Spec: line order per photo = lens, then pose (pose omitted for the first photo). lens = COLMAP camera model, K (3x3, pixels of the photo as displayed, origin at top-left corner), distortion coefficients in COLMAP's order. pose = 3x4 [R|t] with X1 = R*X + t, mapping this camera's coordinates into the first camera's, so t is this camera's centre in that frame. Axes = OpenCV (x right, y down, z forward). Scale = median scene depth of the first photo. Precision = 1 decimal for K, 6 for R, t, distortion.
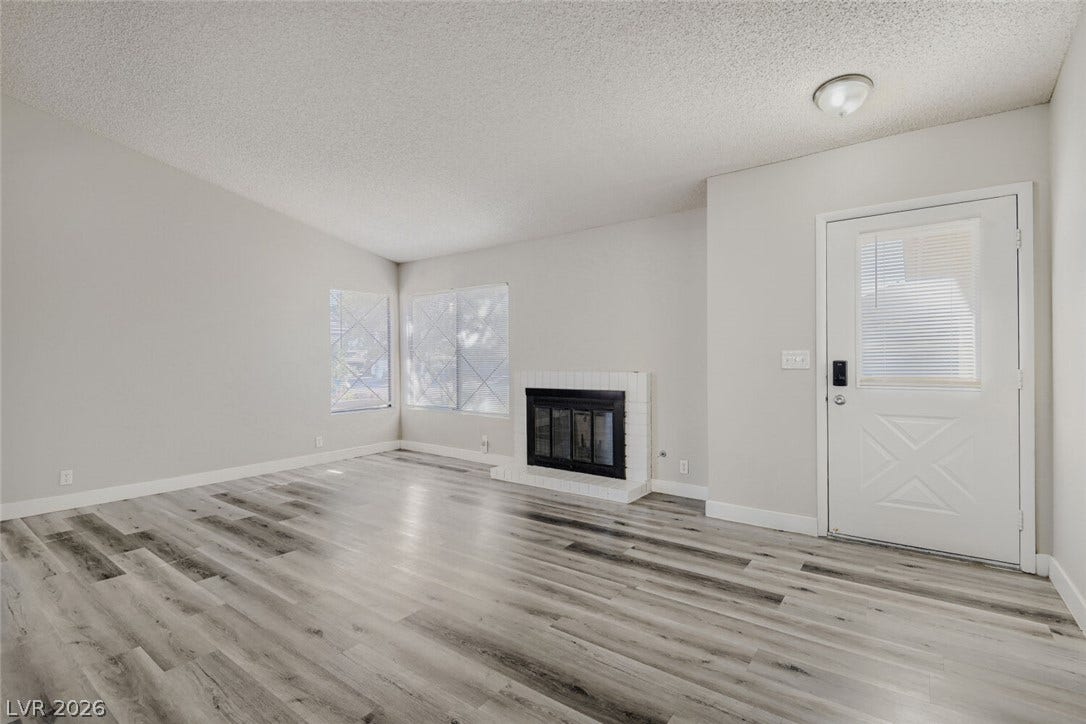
lens RADIAL K [[496.5, 0, 537.7], [0, 496.5, 363.0], [0, 0, 1]] dist [0.012011, -0.001961]
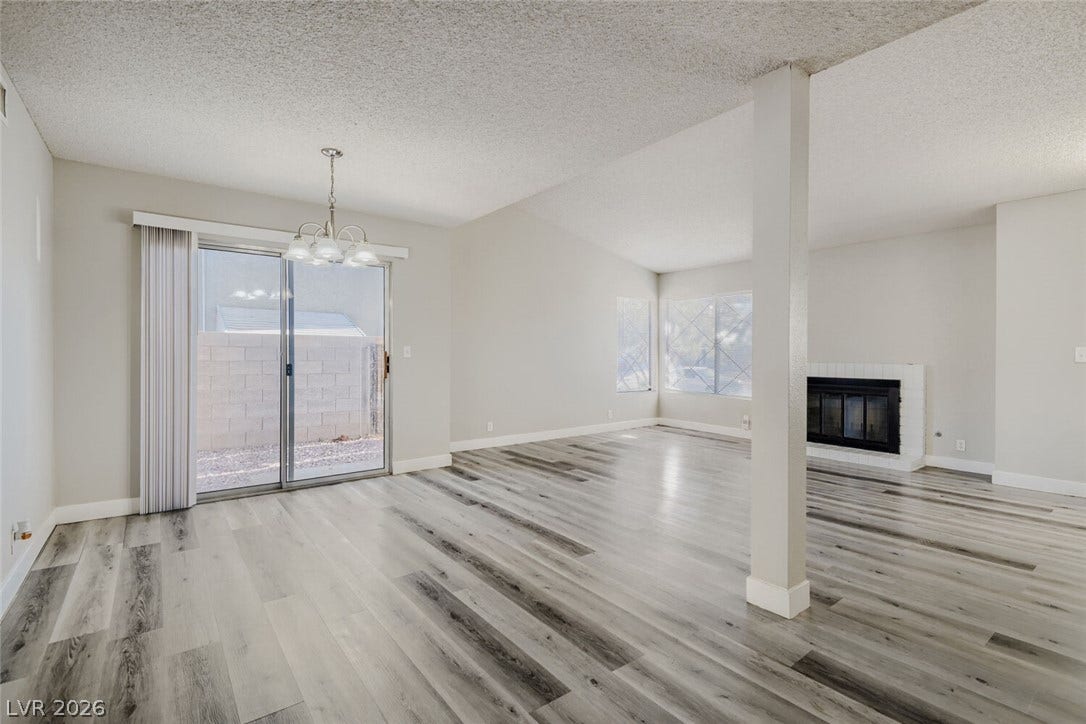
lens RADIAL K [[496.5, 0, 547.4], [0, 496.5, 359.3], [0, 0, 1]] dist [0.012011, -0.001961]
pose [[0.961794, 0.011342, -0.273538, -0.311258], [-0.009018, 0.999912, 0.009751, 0.002092], [0.273624, -0.006912, 0.961812, -0.385800]]
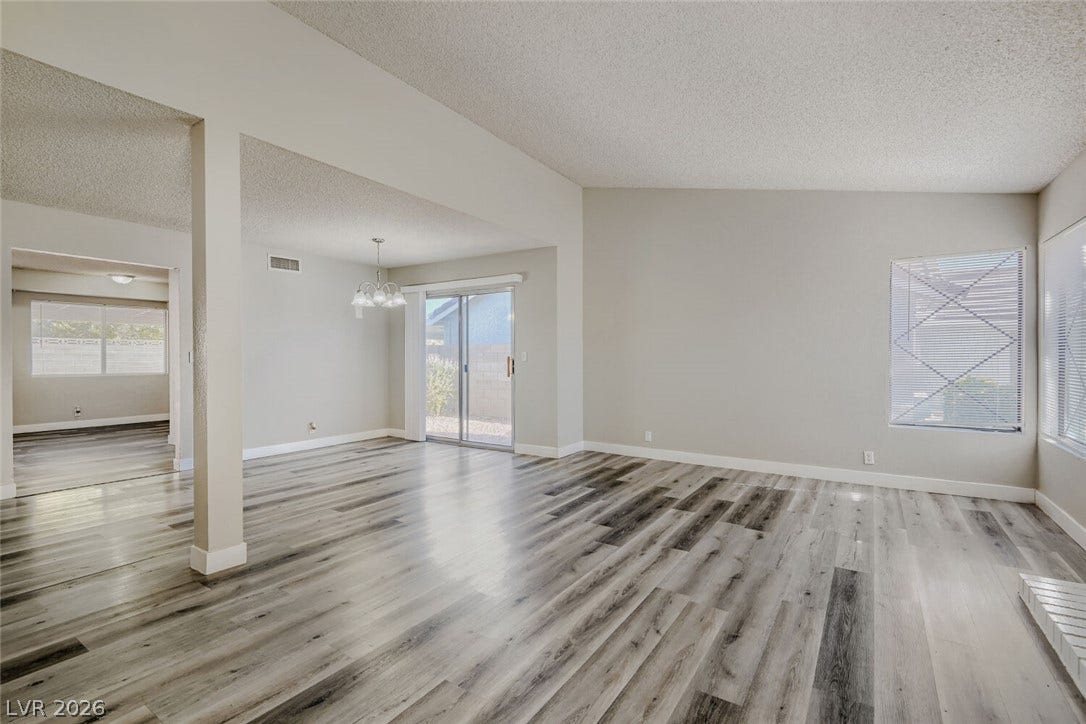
lens RADIAL K [[496.5, 0, 545.1], [0, 496.5, 357.6], [0, 0, 1]] dist [0.012011, -0.001961]
pose [[0.045204, 0.007118, -0.998952, 0.433920], [-0.003107, 0.999971, 0.006985, -0.007885], [0.998973, 0.002788, 0.045225, 0.566346]]
